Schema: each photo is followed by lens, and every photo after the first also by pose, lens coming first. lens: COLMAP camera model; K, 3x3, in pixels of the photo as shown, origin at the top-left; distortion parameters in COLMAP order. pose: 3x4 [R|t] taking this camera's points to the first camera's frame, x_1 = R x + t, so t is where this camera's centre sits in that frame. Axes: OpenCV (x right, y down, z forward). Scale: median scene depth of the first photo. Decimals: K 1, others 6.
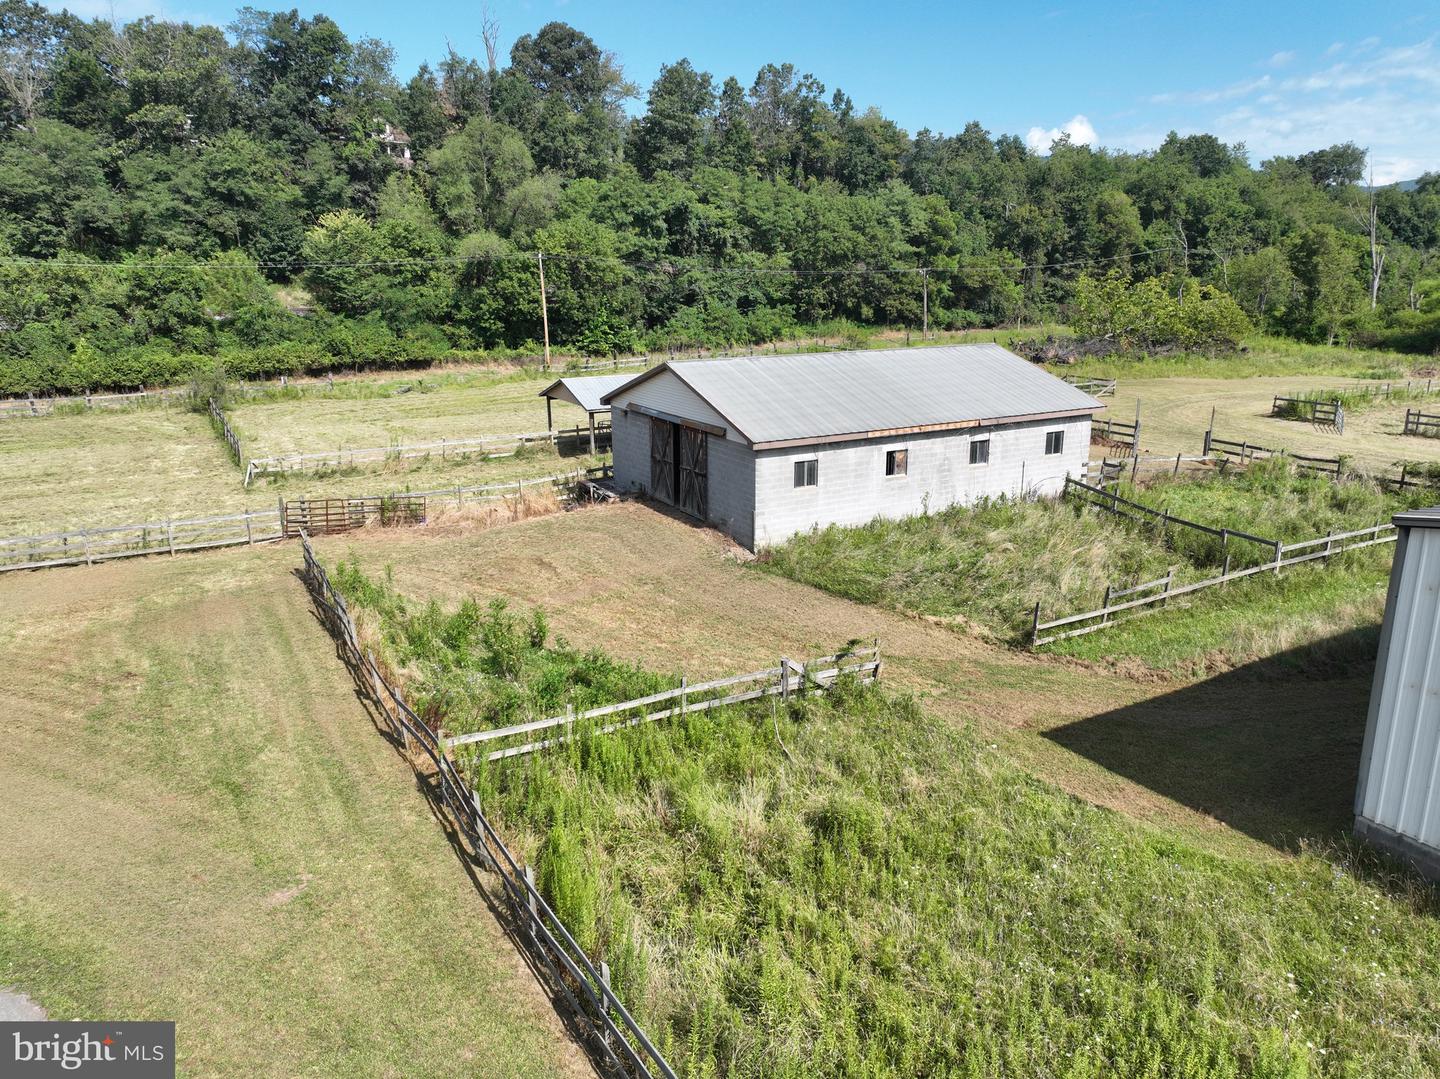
lens RADIAL K [[1024.1, 0, 718.0], [0, 1024.1, 543.6], [0, 0, 1]] dist [-0.004940, 0.028662]
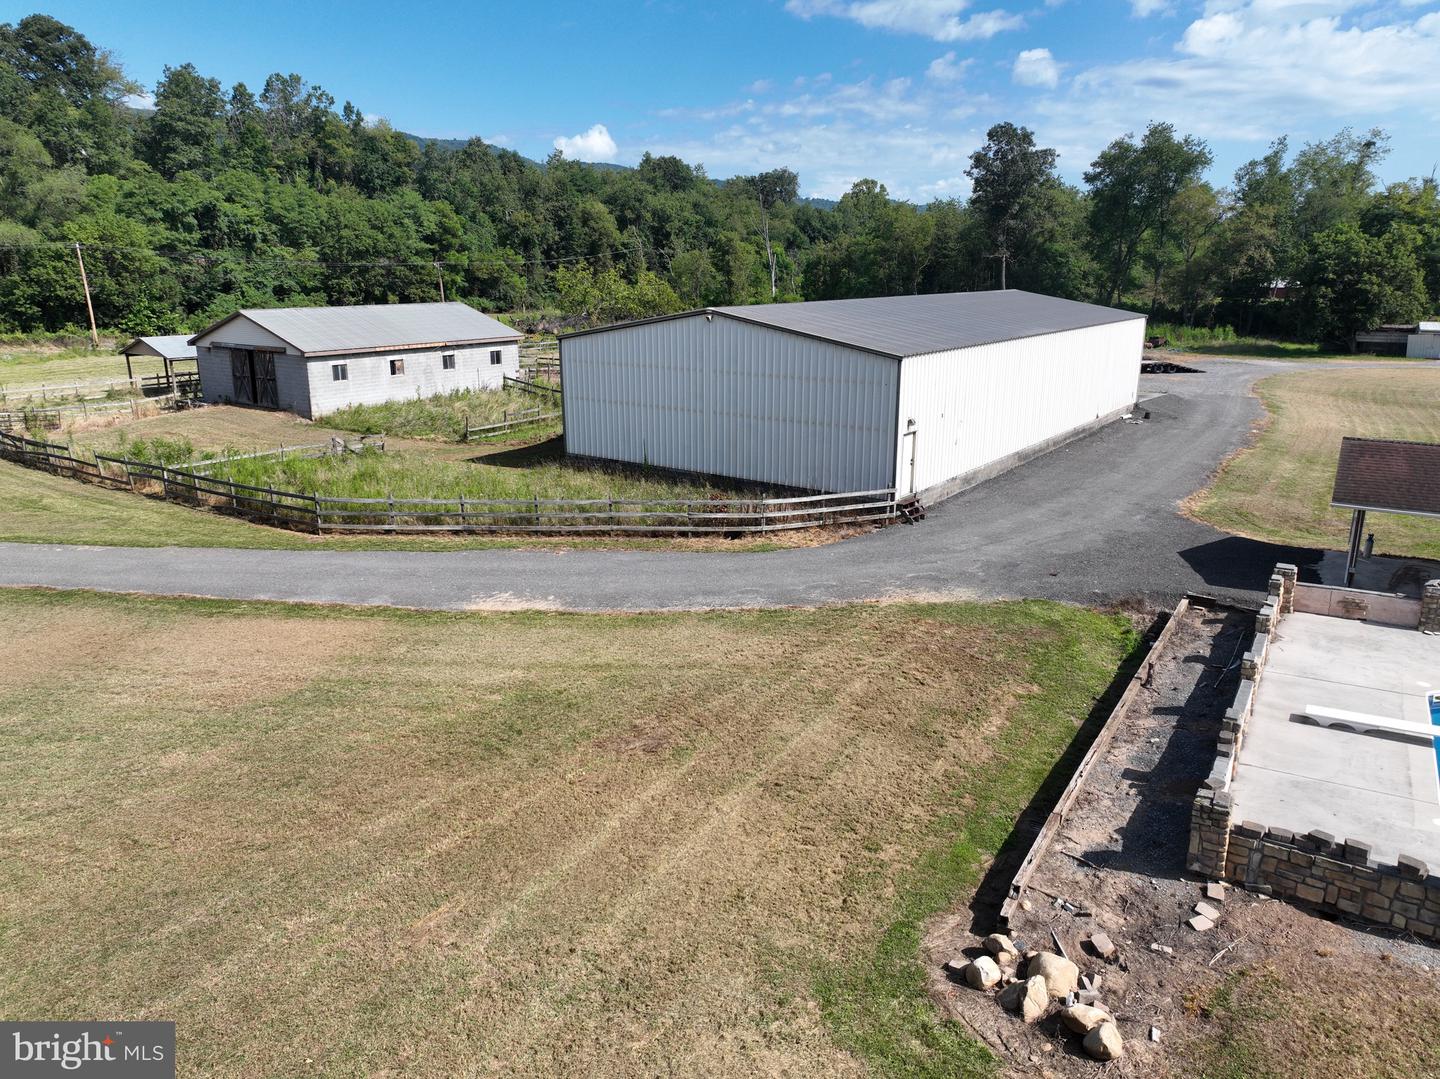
lens RADIAL K [[1024.1, 0, 718.0], [0, 1024.1, 543.6], [0, 0, 1]] dist [-0.004940, 0.028662]
pose [[0.910642, -0.104698, 0.399712, -0.014611], [0.105145, 0.994238, 0.020877, 0.069758], [-0.399595, 0.023016, 0.916403, -0.227320]]
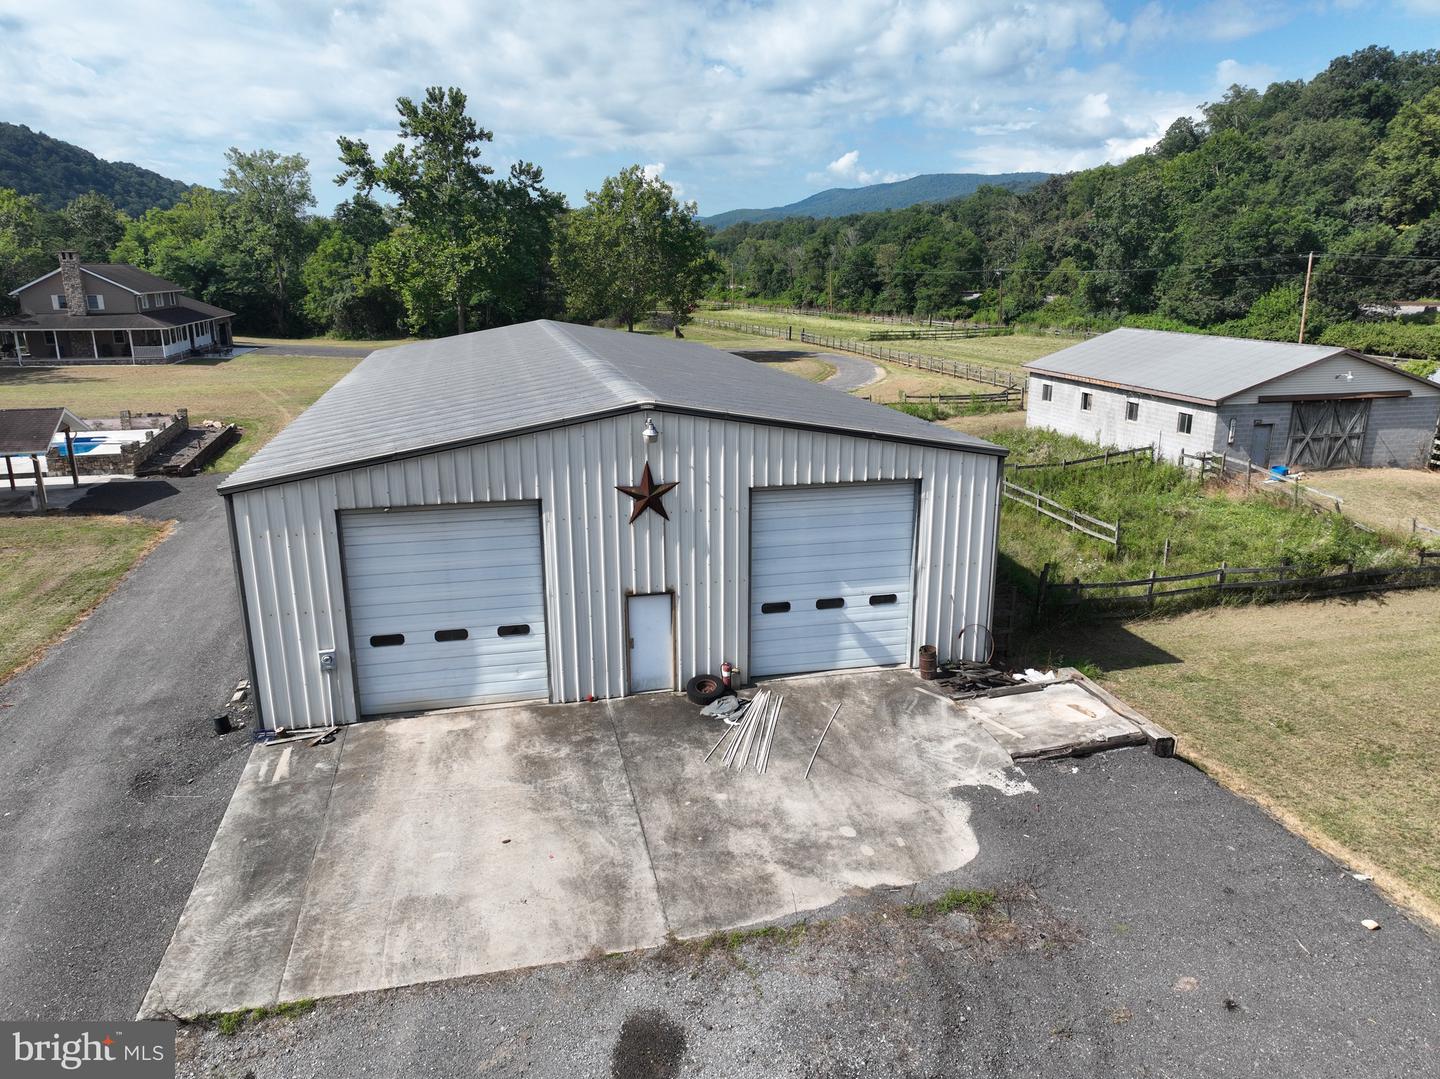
lens RADIAL K [[1024.1, 0, 718.0], [0, 1024.1, 543.6], [0, 0, 1]] dist [-0.004940, 0.028662]
pose [[-0.320269, 0.251675, -0.913284, 0.530708], [-0.238456, 0.911606, 0.334834, -0.079037], [0.916824, 0.325015, -0.231946, 0.278738]]
